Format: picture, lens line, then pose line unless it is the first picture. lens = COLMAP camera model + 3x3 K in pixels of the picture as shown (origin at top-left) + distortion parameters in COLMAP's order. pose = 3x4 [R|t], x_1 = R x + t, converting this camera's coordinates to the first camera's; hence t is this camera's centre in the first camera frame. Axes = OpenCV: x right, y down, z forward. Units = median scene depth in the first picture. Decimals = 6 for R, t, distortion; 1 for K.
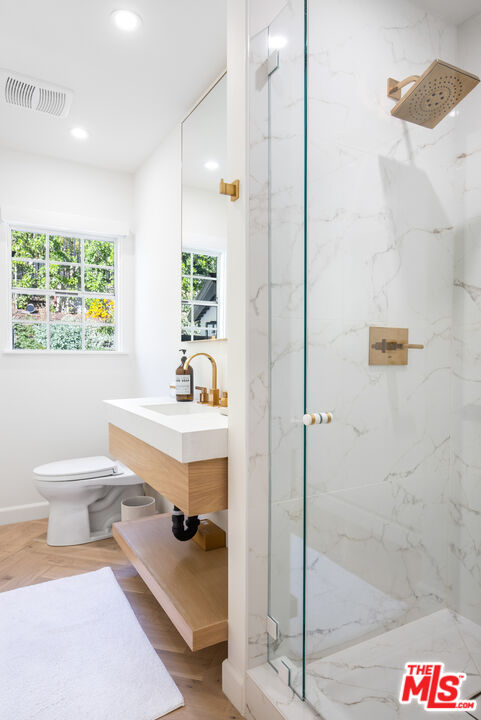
lens RADIAL K [[479.7, 0, 263.2], [0, 479.7, 363.7], [0, 0, 1]] dist [-0.004486, 0.001650]
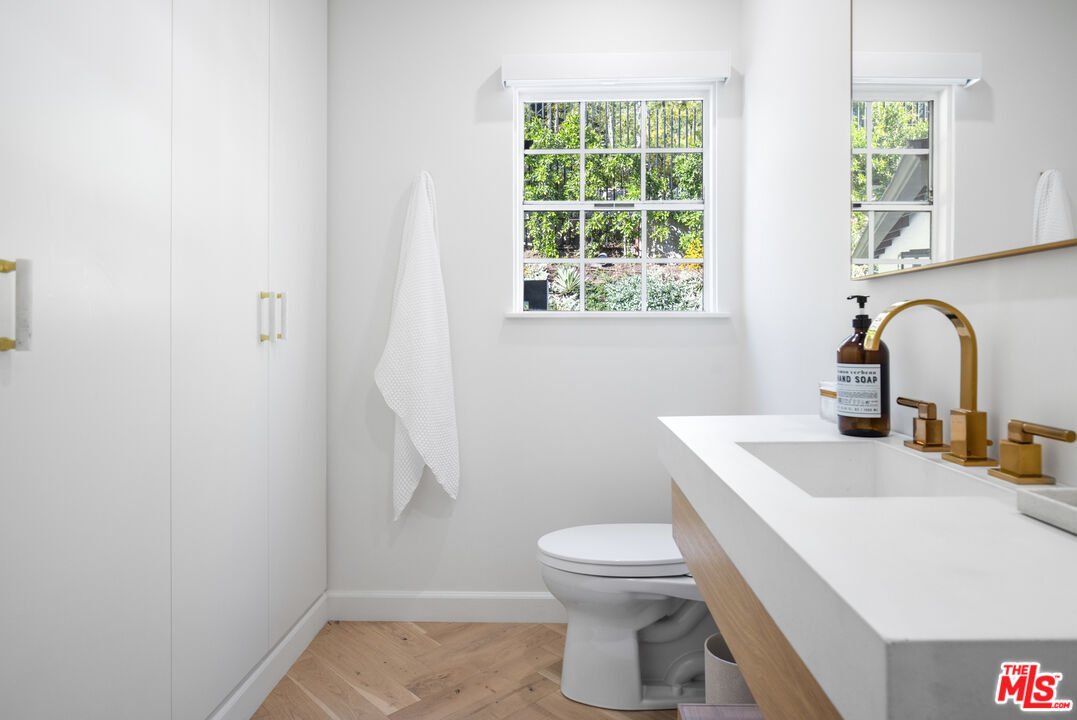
lens RADIAL K [[717.6, 0, 517.6], [0, 717.6, 329.9], [0, 0, 1]] dist [-0.004486, 0.001650]
pose [[0.831850, -0.000864, -0.554999, -0.100105], [-0.008612, 0.999858, -0.014464, 0.009305], [0.554933, 0.016811, 0.831725, 0.498560]]
